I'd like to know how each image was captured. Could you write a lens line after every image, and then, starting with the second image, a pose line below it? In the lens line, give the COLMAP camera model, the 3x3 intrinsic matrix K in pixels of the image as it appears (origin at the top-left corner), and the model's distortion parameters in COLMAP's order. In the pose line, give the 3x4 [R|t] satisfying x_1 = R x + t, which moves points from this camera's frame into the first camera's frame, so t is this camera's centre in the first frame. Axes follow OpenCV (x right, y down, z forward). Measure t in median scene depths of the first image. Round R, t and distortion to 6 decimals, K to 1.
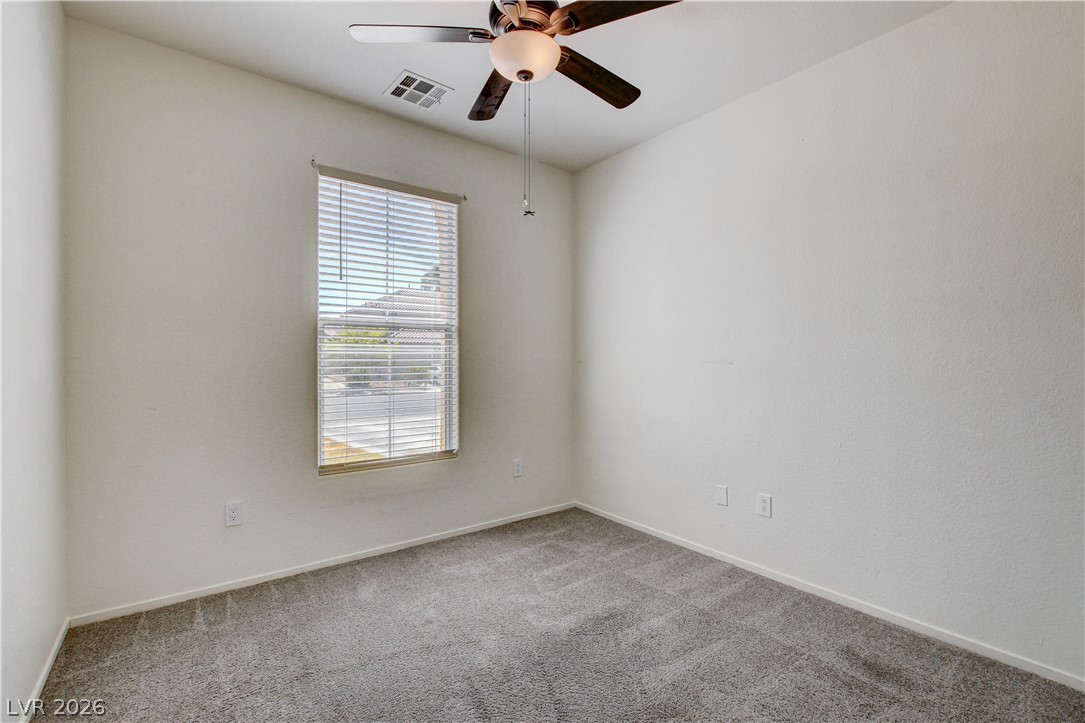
lens RADIAL K [[483.5, 0, 538.2], [0, 483.5, 358.2], [0, 0, 1]] dist [-0.002974, 0.000430]
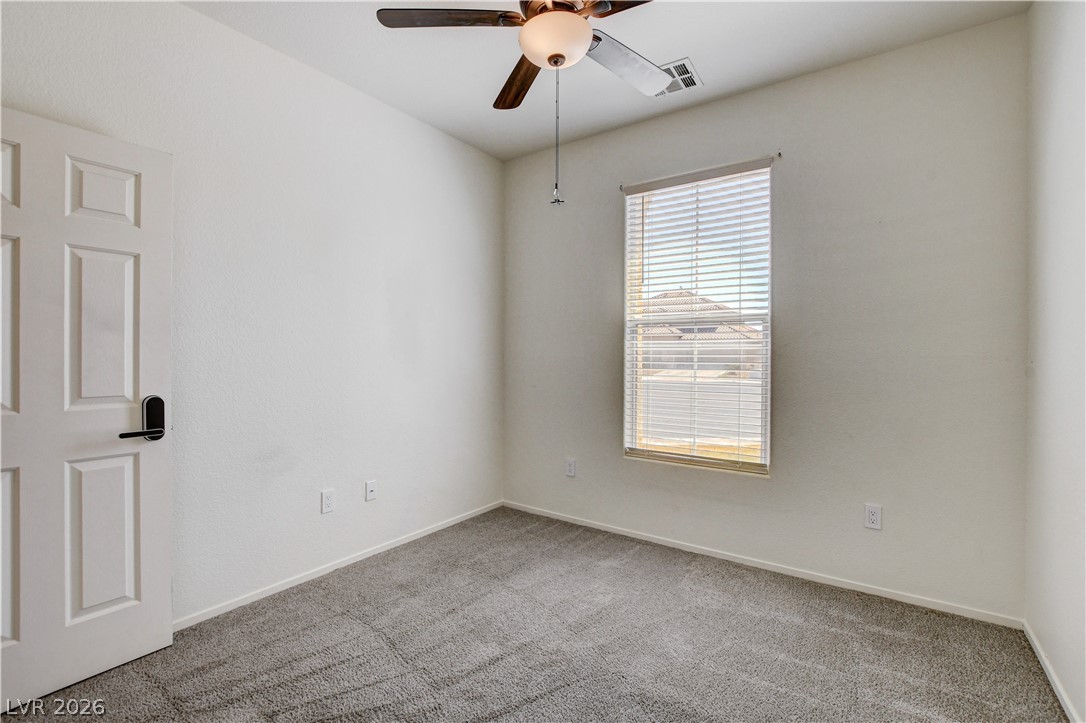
lens RADIAL K [[483.9, 0, 550.3], [0, 483.9, 354.6], [0, 0, 1]] dist [-0.002974, 0.000430]
pose [[0.313465, -0.000997, -0.949599, 0.575960], [-0.005885, 0.999978, -0.002992, 0.006223], [0.949581, 0.006526, 0.313453, 0.450513]]
